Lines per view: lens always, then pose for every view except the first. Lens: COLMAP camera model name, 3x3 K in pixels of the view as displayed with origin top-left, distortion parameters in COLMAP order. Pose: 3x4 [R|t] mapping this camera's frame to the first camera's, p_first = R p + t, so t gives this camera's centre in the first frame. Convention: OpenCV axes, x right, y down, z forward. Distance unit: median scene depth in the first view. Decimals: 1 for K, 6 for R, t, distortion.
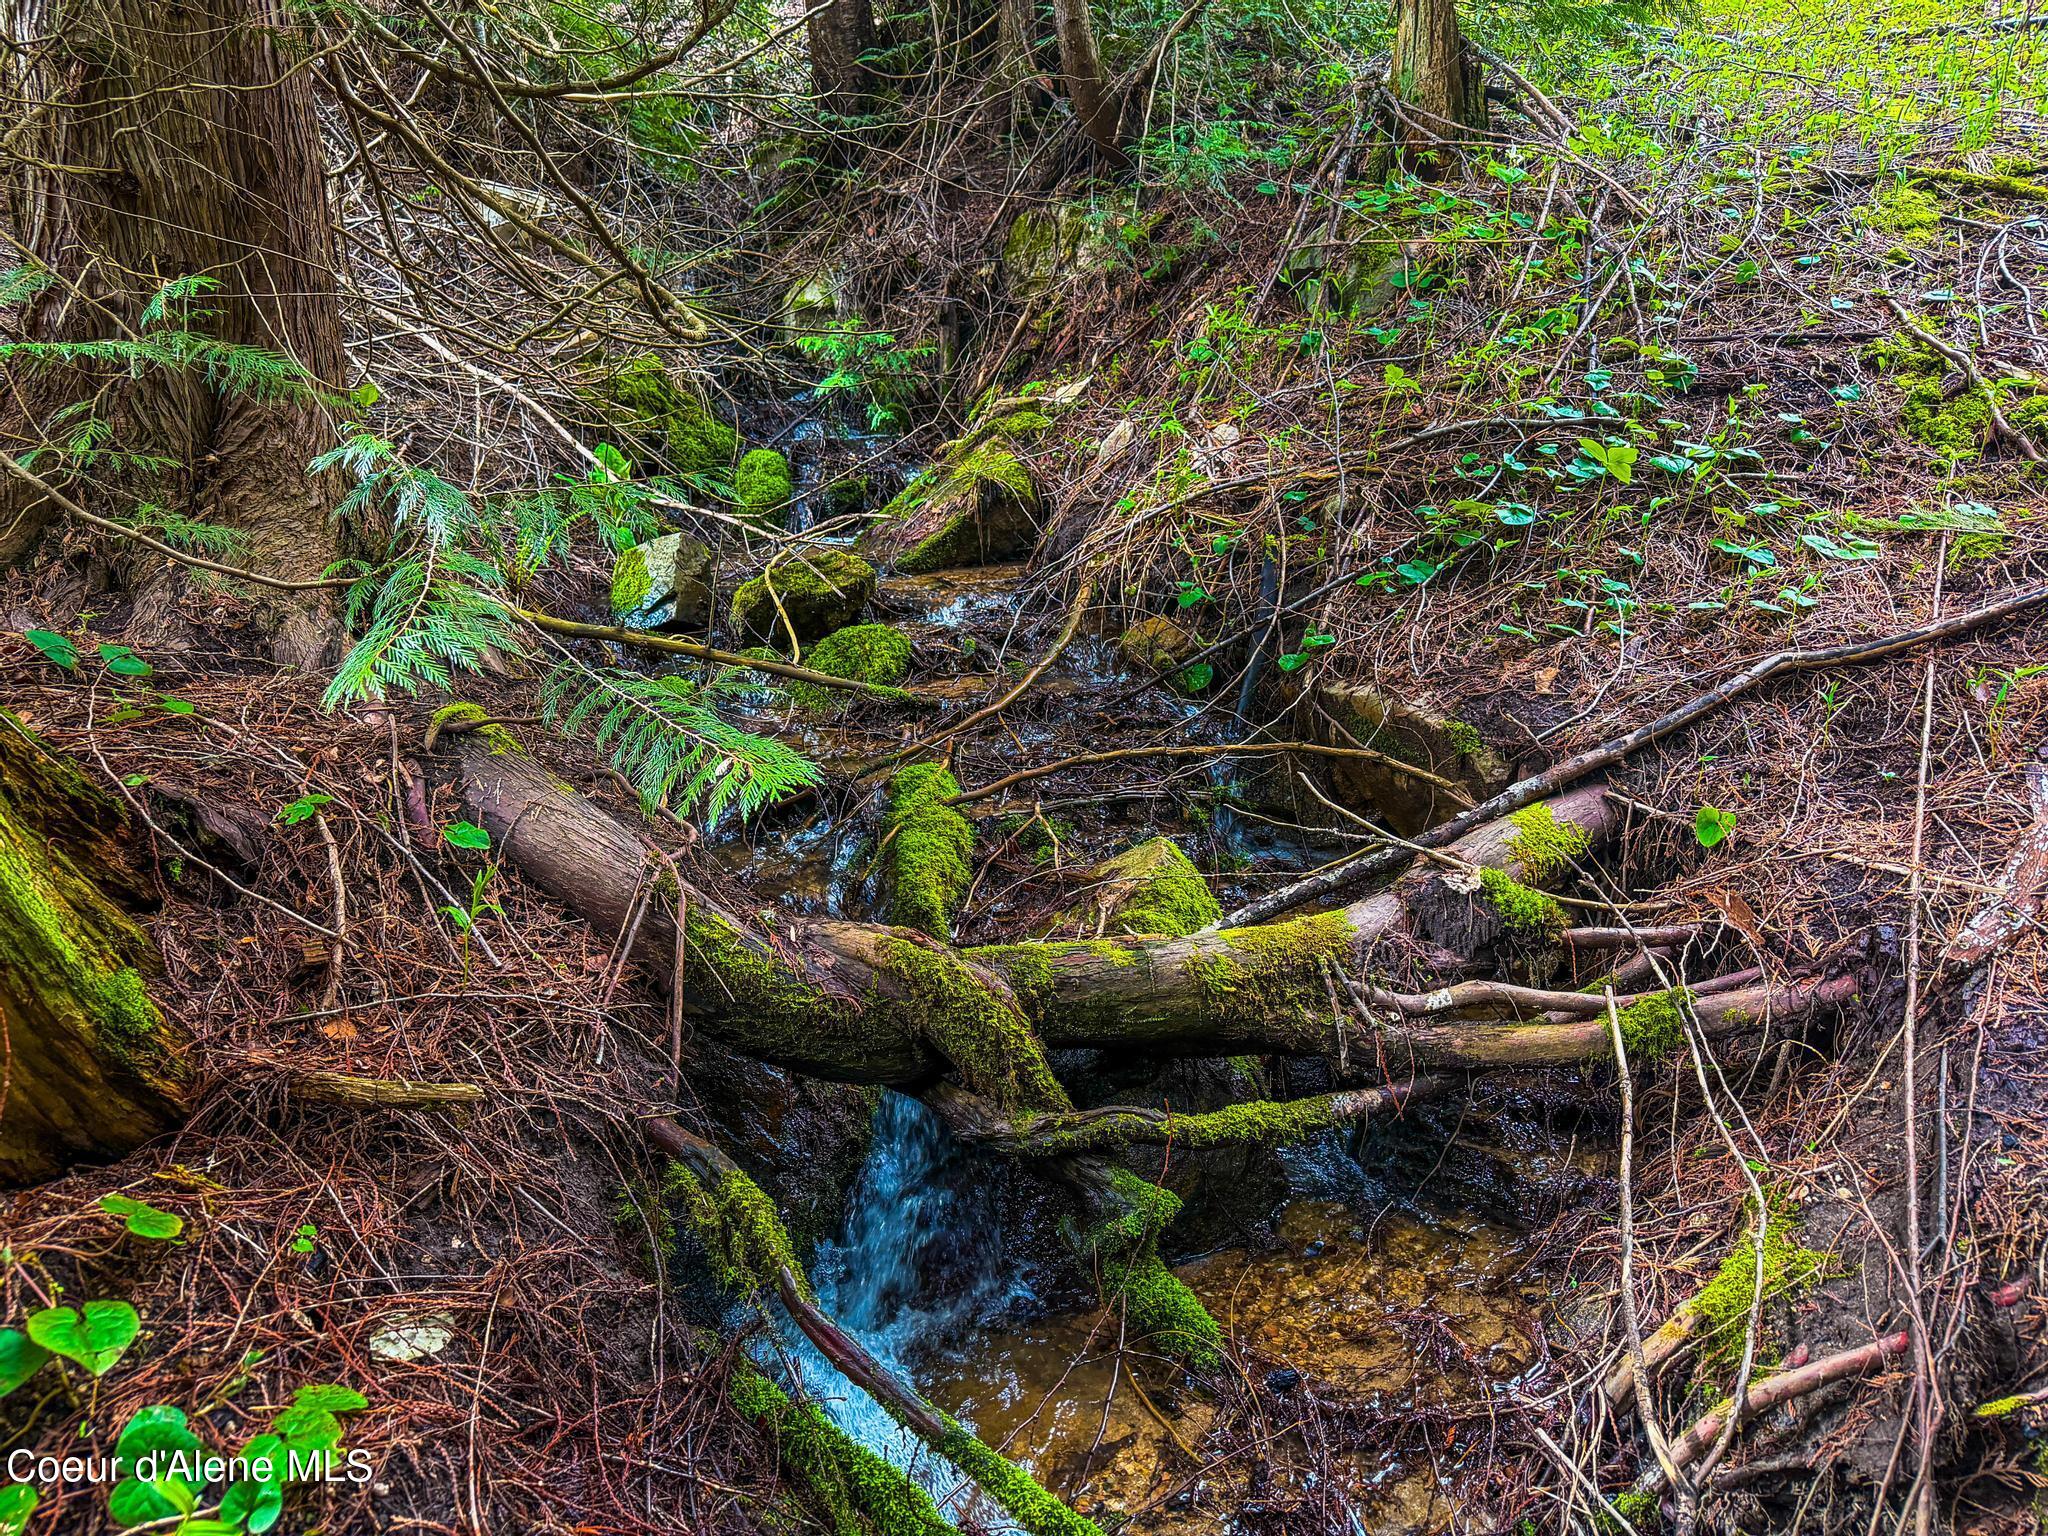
lens RADIAL K [[1410.6, 0, 1017.4], [0, 1410.6, 768.8], [0, 0, 1]] dist [0.033596, -0.033933]
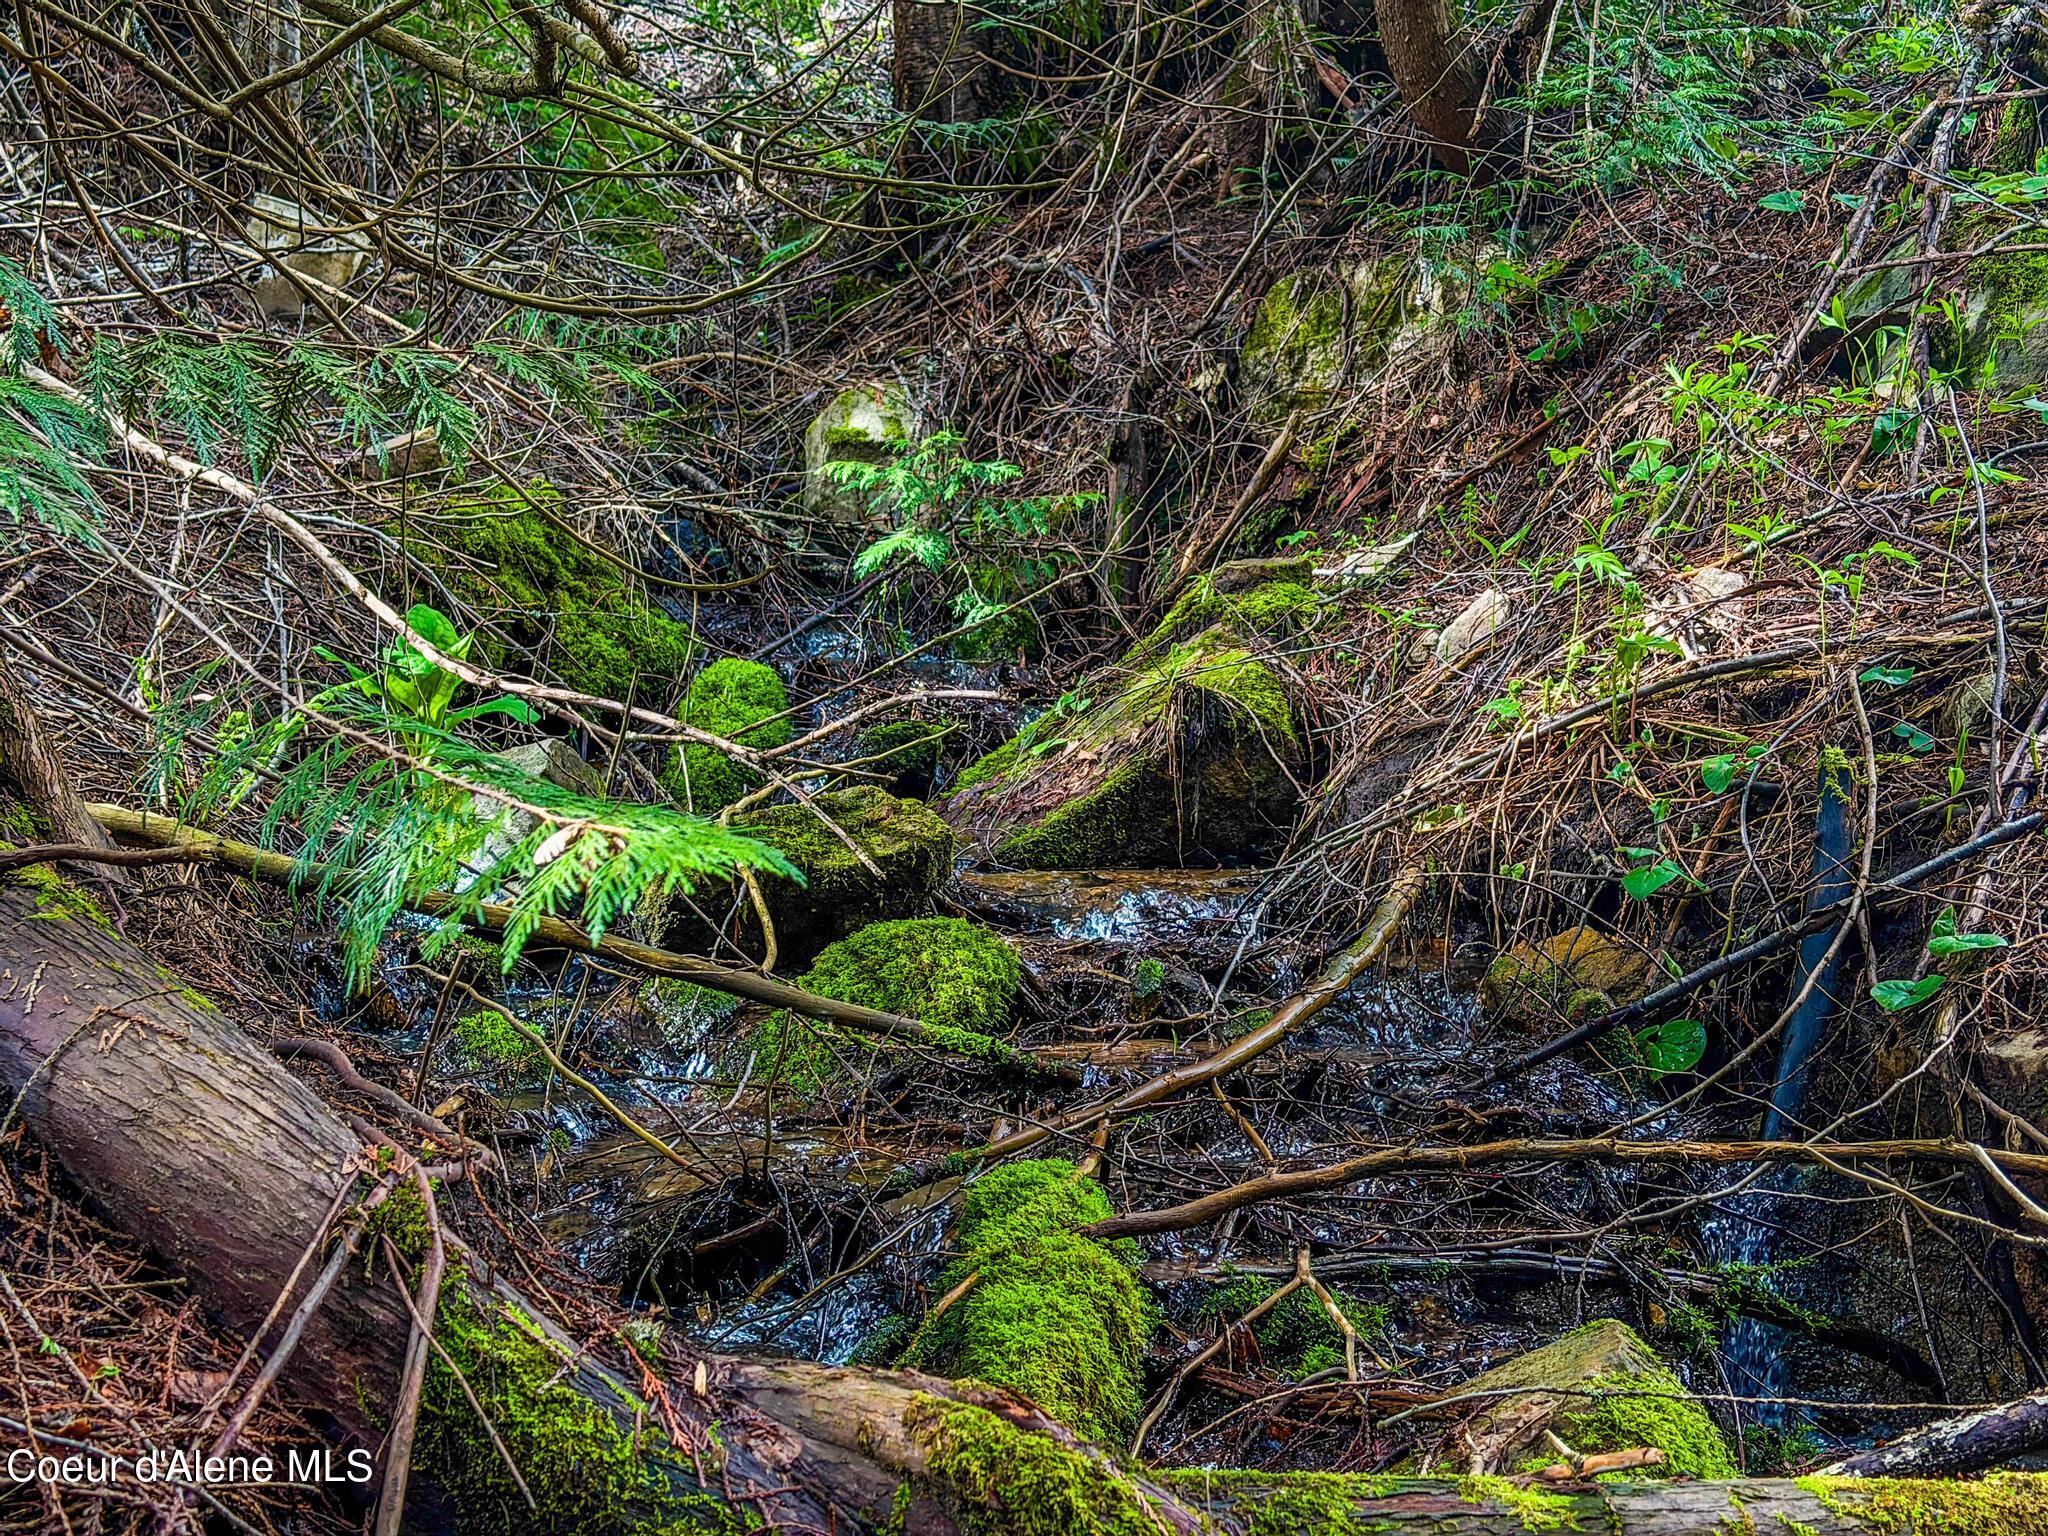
lens RADIAL K [[2799.2, 0, 1004.8], [0, 2799.2, 751.3], [0, 0, 1]] dist [0.051237, 0.000000]
pose [[0.995580, 0.046198, -0.081773, -0.012556], [-0.066017, 0.963508, -0.259411, 0.098602], [0.066805, 0.263662, 0.962299, 0.138697]]
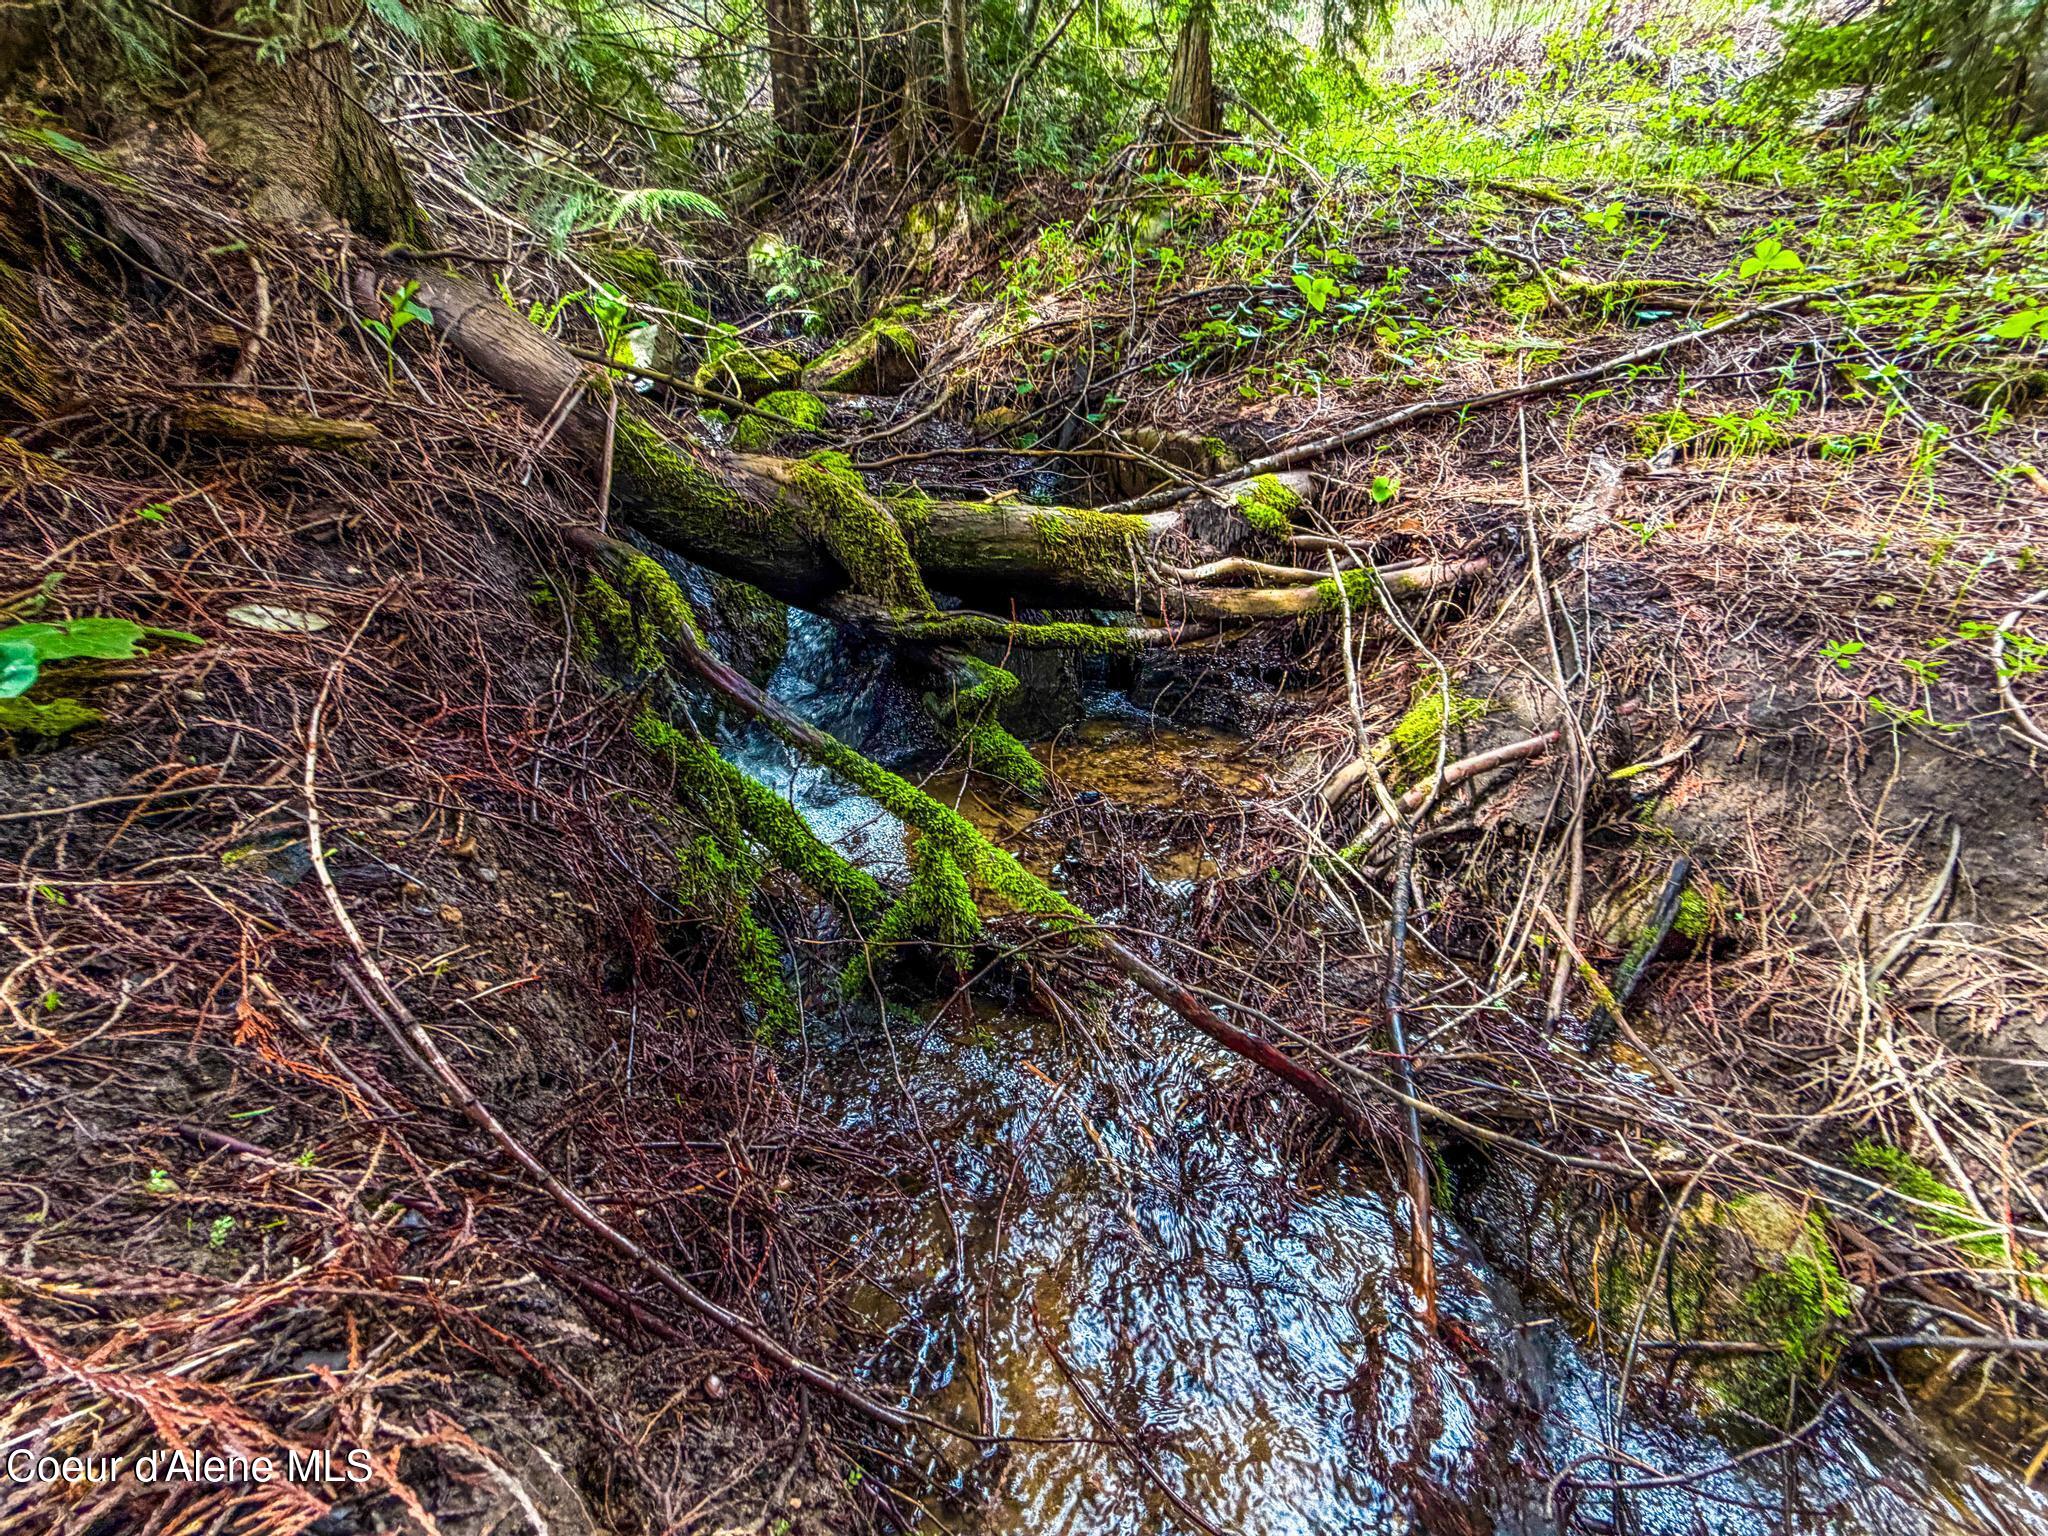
lens RADIAL K [[796.2, 0, 1016.6], [0, 796.2, 762.2], [0, 0, 1]] dist [0.001164, -0.000016]
pose [[0.984559, 0.050654, 0.167562, -0.003745], [-0.071381, 0.990194, 0.120085, 0.189518], [-0.159836, -0.130191, 0.978521, 0.171579]]
